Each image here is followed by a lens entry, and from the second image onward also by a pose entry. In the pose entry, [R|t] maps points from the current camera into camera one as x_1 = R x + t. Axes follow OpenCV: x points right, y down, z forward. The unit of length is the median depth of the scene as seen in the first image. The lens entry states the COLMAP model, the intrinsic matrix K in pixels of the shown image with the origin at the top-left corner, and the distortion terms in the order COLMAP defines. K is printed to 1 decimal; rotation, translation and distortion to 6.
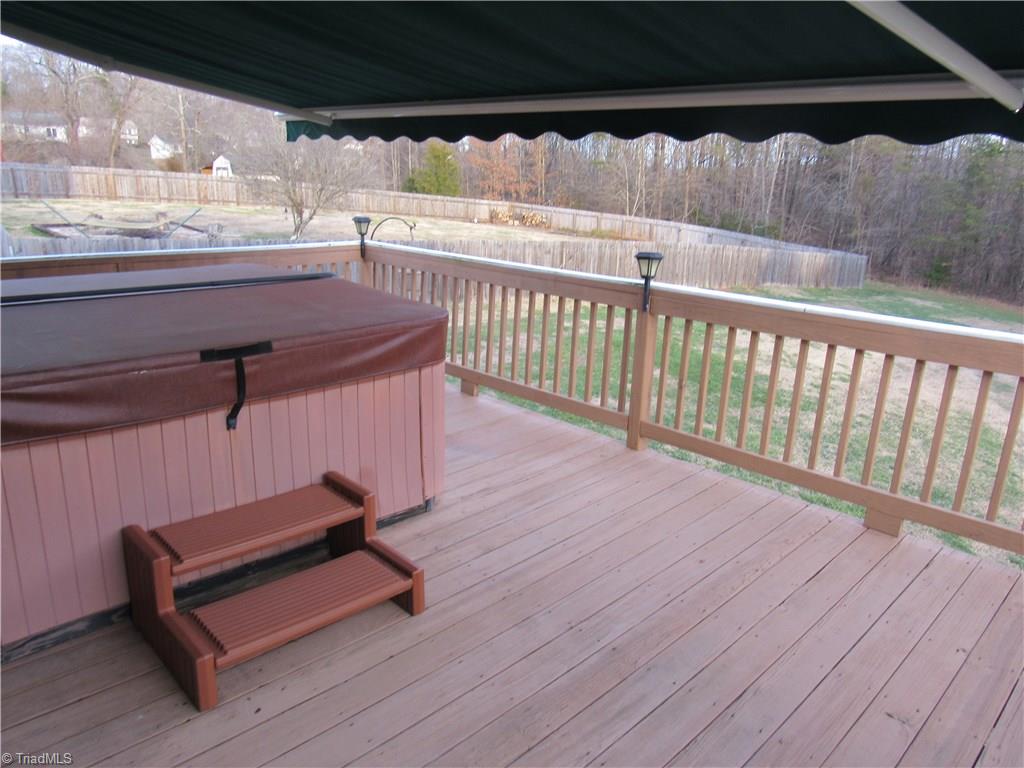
lens RADIAL K [[749.6, 0, 512.0], [0, 749.6, 384.0], [0, 0, 1]] dist [-0.017101, 0.007771]
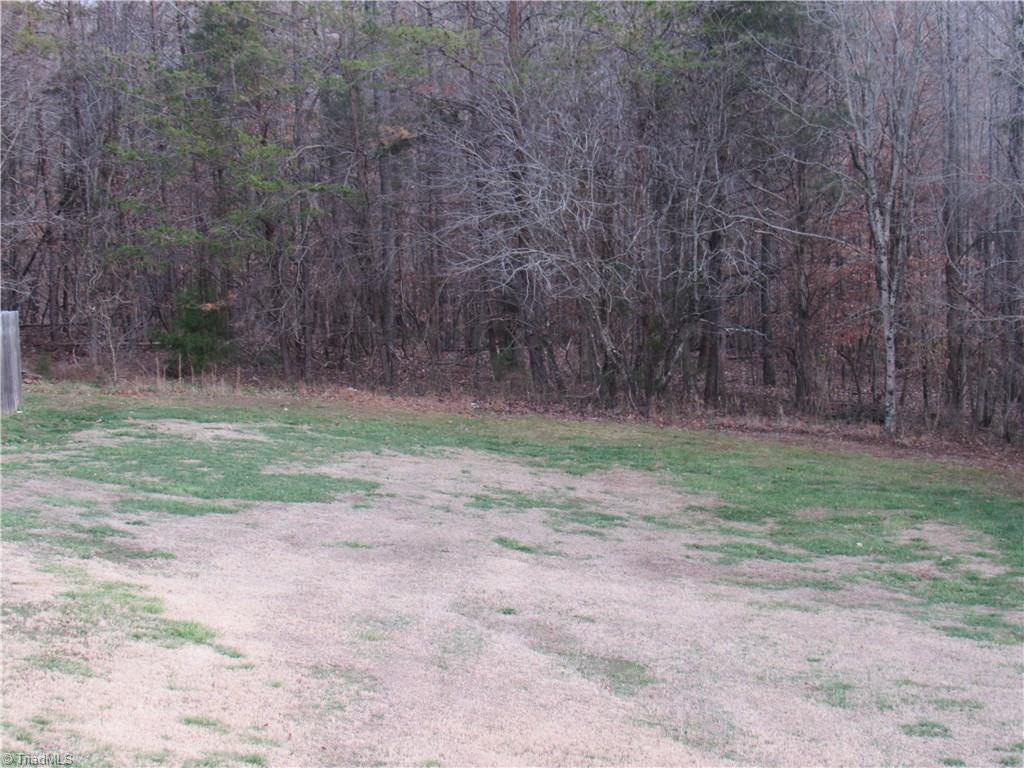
lens RADIAL K [[2325.5, 0, 512.0], [0, 2325.5, 384.0], [0, 0, 1]] dist [-0.066618, 0.246558]
pose [[0.752480, -0.131785, 0.645296, -0.005468], [0.221530, 0.973334, -0.059548, -0.031899], [-0.620241, 0.187761, 0.761608, 0.111505]]
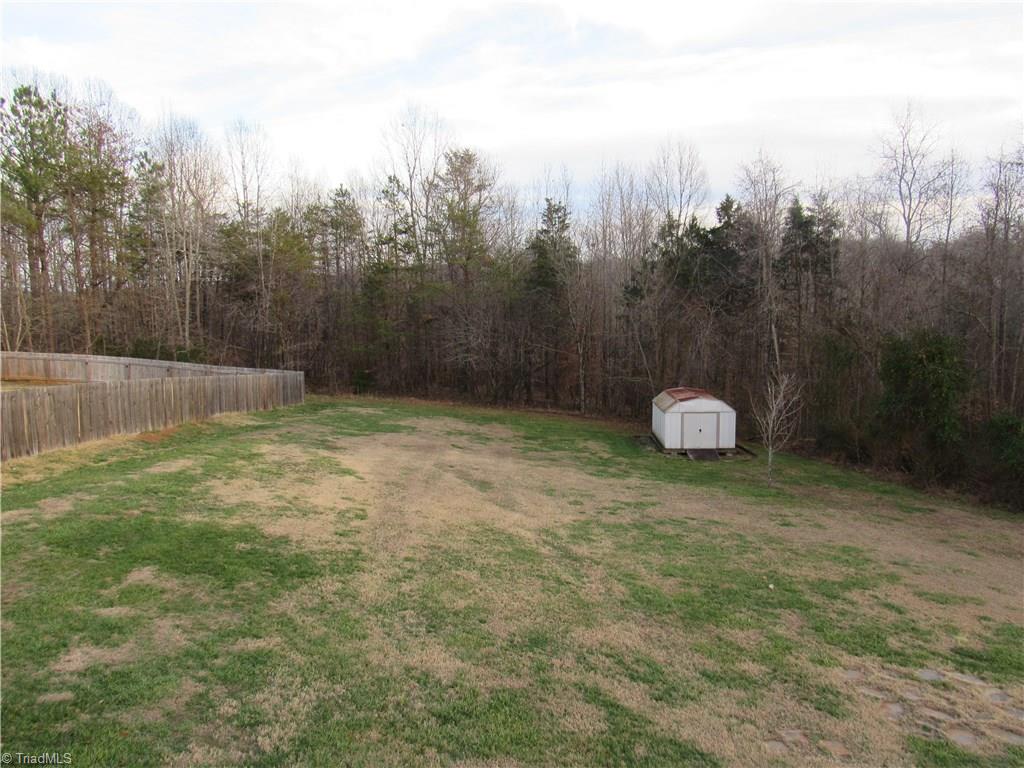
lens RADIAL K [[749.6, 0, 512.0], [0, 749.6, 384.0], [0, 0, 1]] dist [-0.017101, 0.007771]
pose [[0.721408, -0.110482, 0.683640, -0.005589], [0.214015, 0.974435, -0.068363, -0.025048], [-0.658610, 0.195627, 0.726610, 0.088063]]
